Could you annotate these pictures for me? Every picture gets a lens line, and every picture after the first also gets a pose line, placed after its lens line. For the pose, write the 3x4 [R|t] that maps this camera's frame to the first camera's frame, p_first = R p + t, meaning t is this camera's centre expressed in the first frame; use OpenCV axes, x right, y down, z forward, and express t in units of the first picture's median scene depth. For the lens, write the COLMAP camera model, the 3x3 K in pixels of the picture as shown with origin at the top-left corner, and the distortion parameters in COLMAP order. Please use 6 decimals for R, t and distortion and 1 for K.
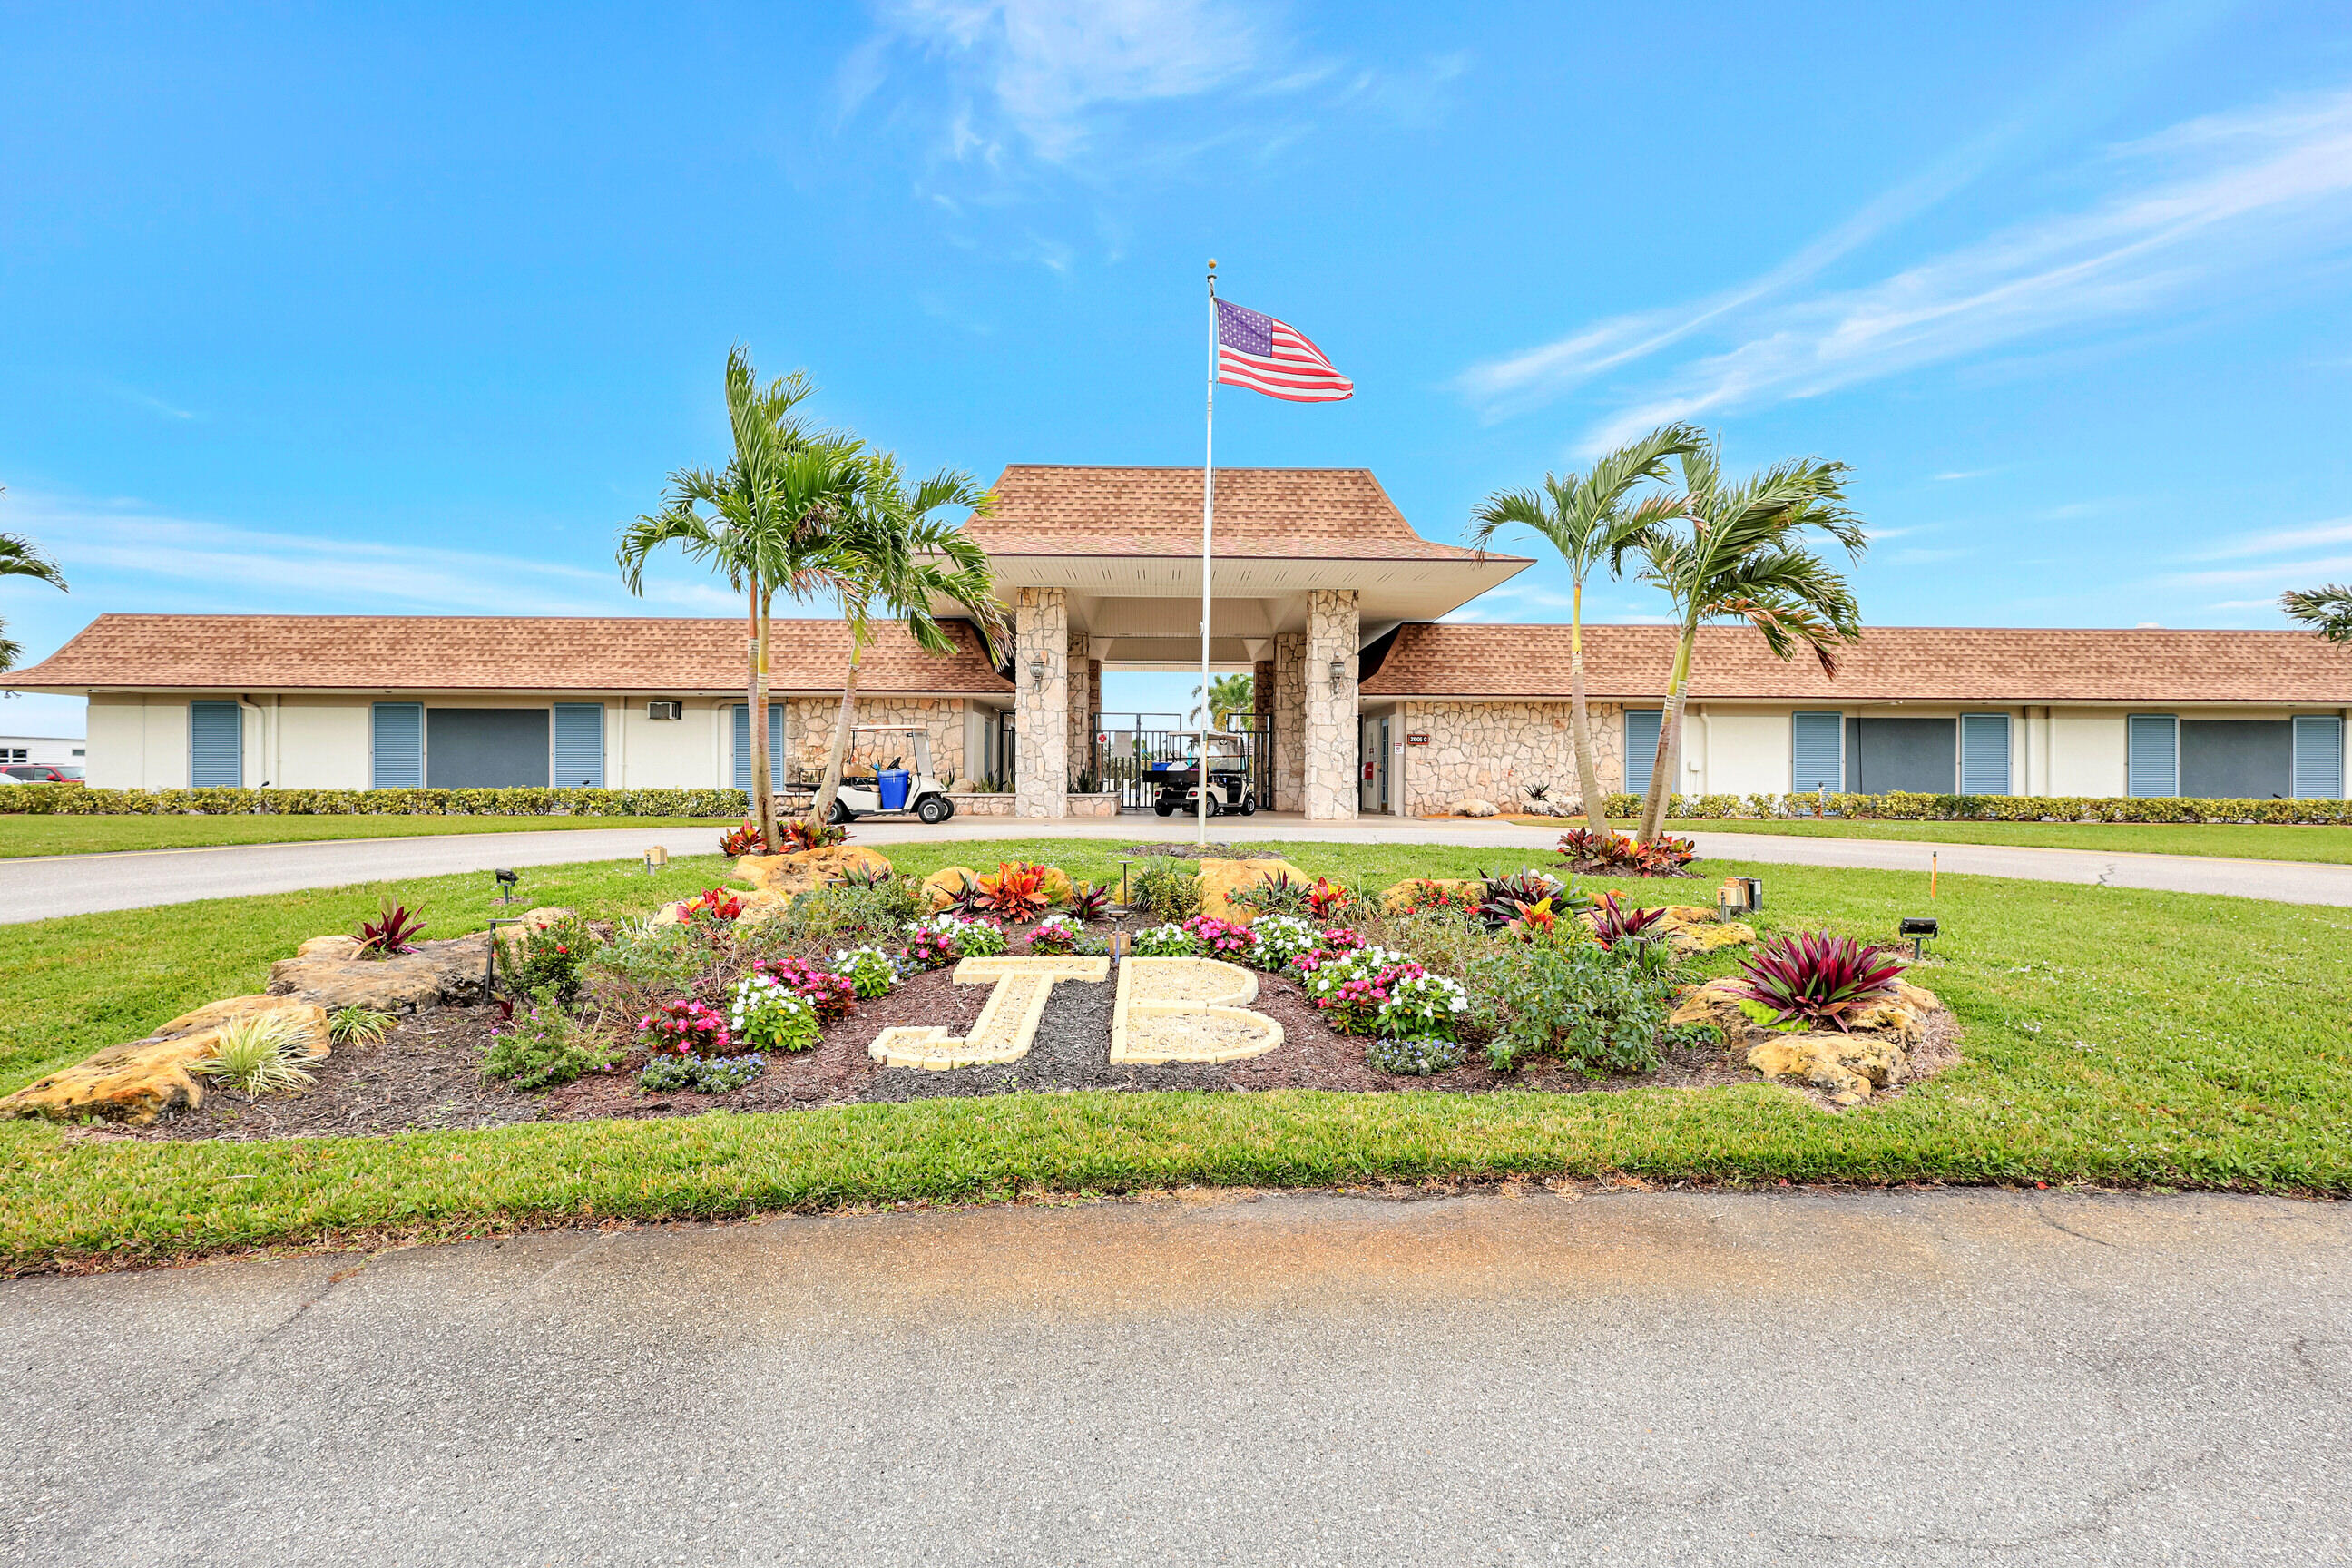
lens RADIAL K [[1091.1, 0, 1176.0], [0, 1091.1, 784.0], [0, 0, 1]] dist [0.000129, 0.000396]
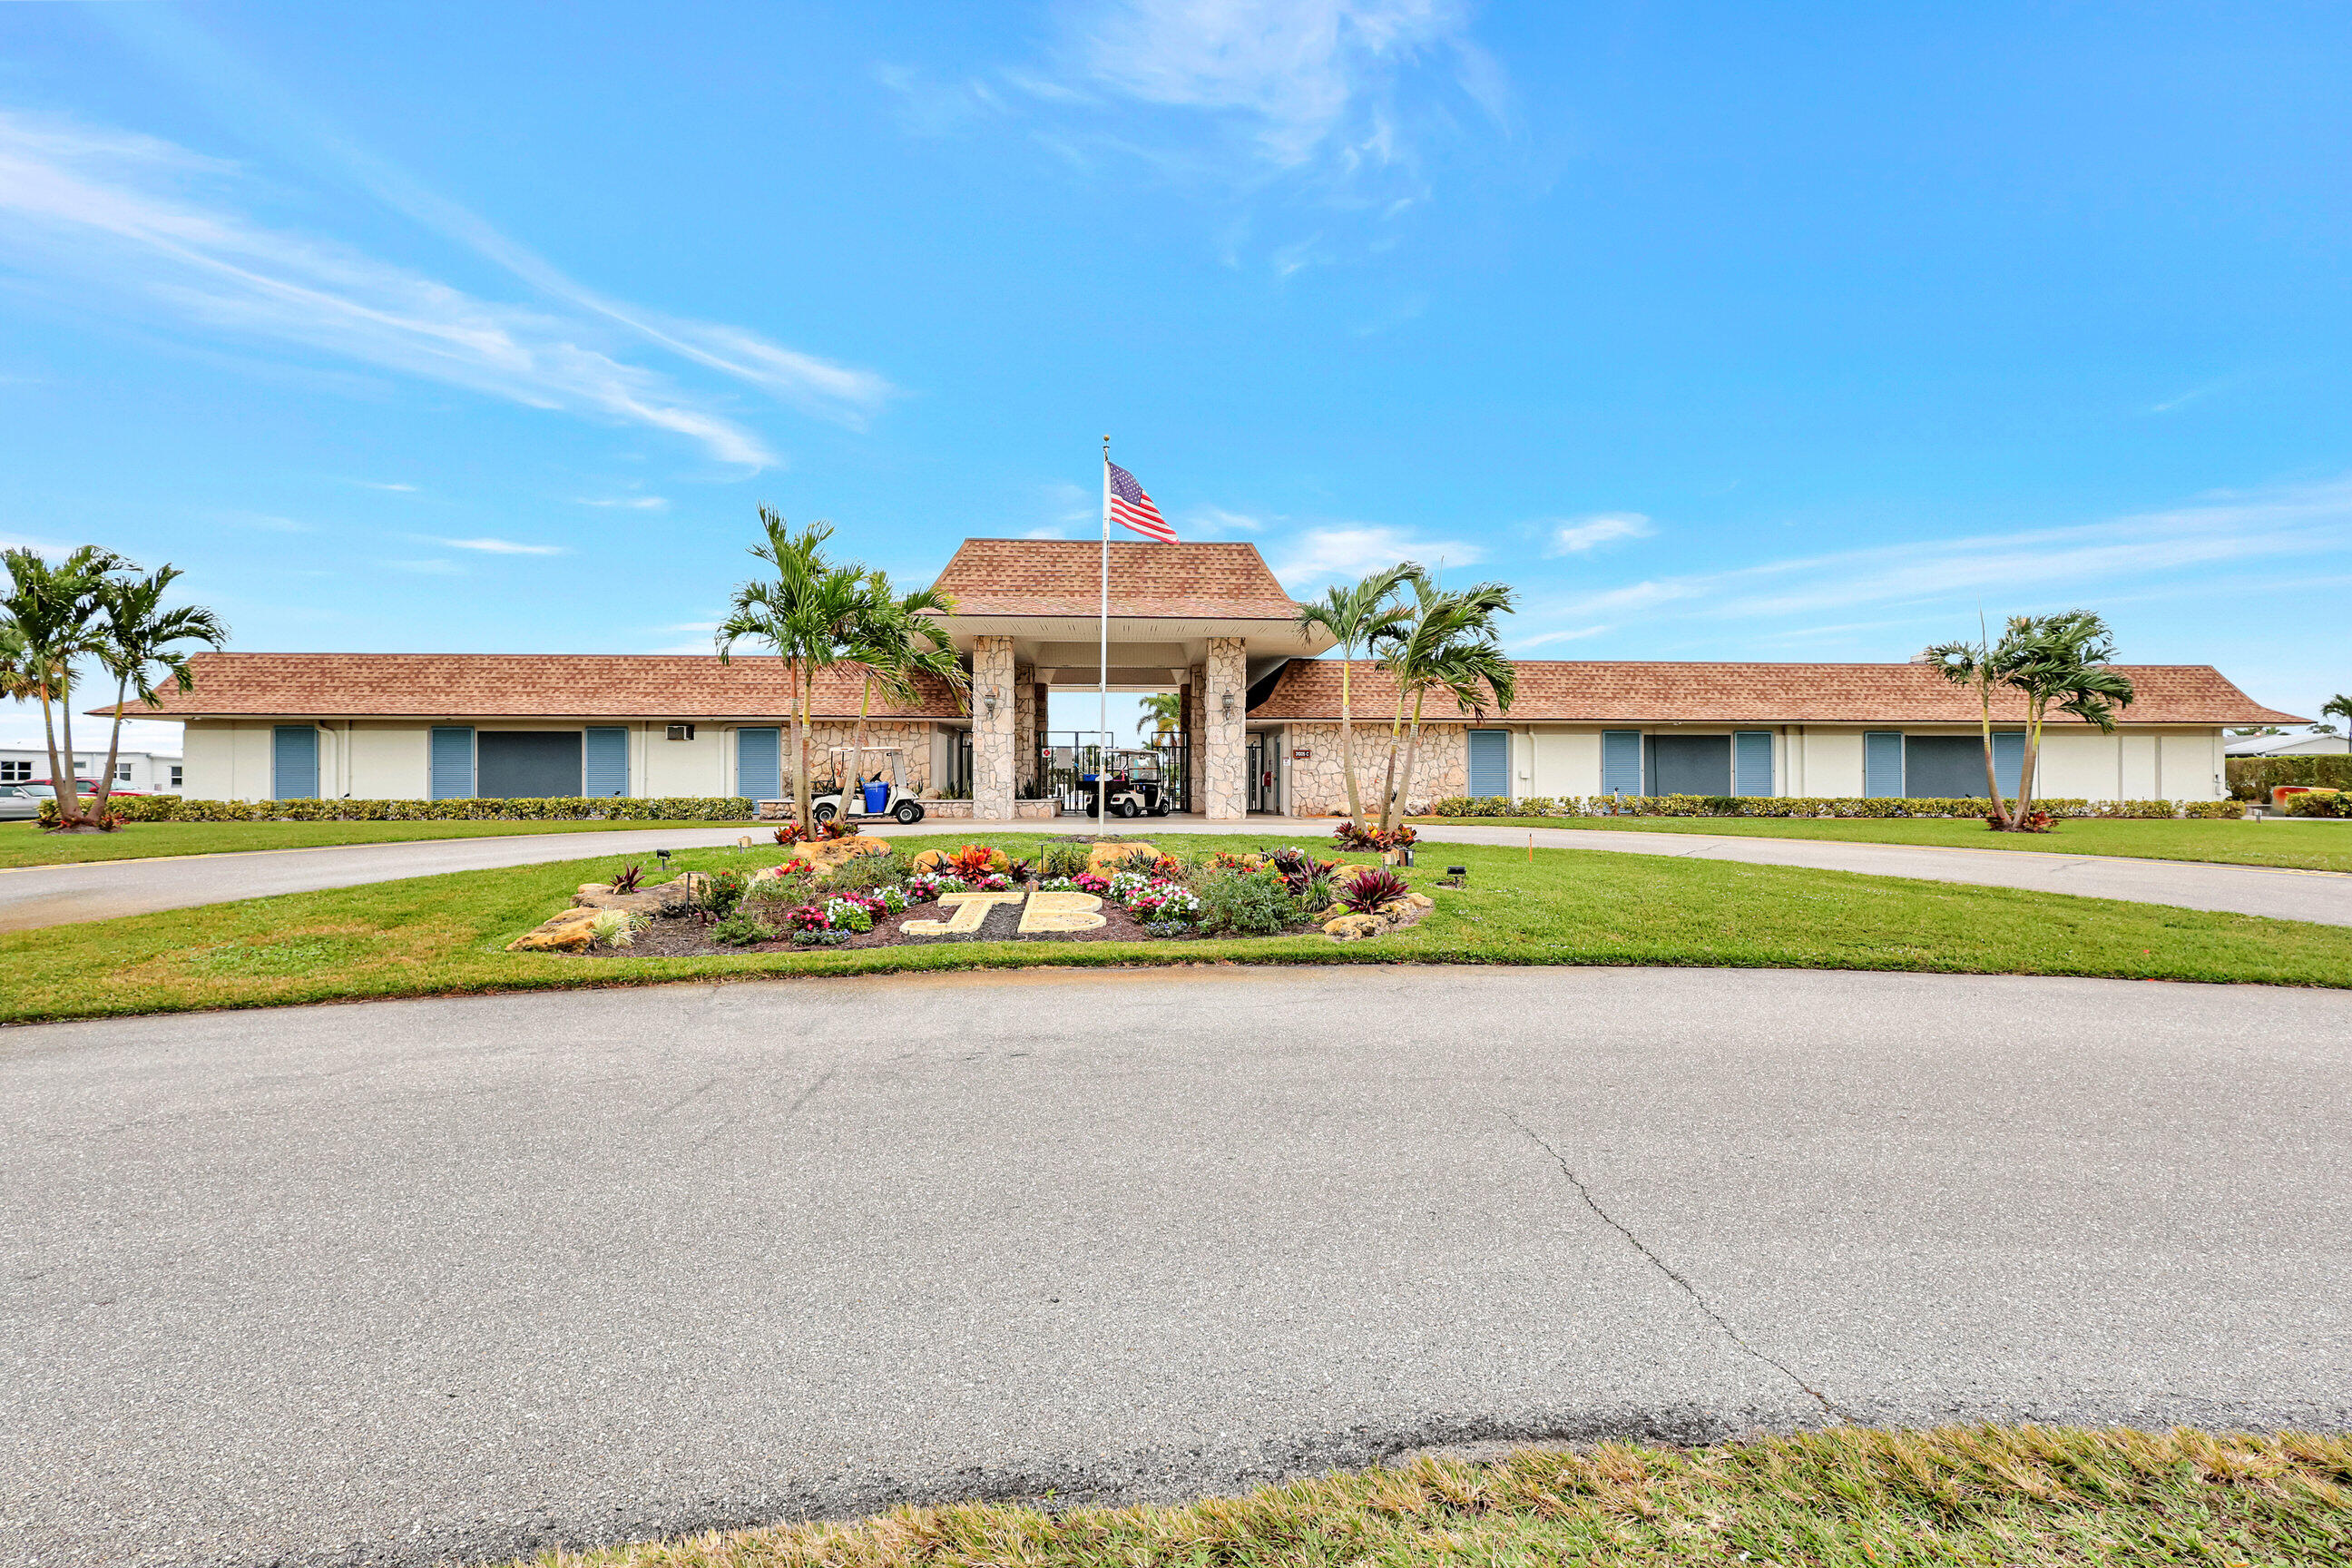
lens RADIAL K [[1055.5, 0, 1176.0], [0, 1055.5, 784.0], [0, 0, 1]] dist [-0.000377, -0.000006]
pose [[0.999058, -0.005158, 0.043086, 0.030785], [0.005319, 0.999979, -0.003635, -0.003584], [-0.043066, 0.003861, 0.999065, -0.202288]]
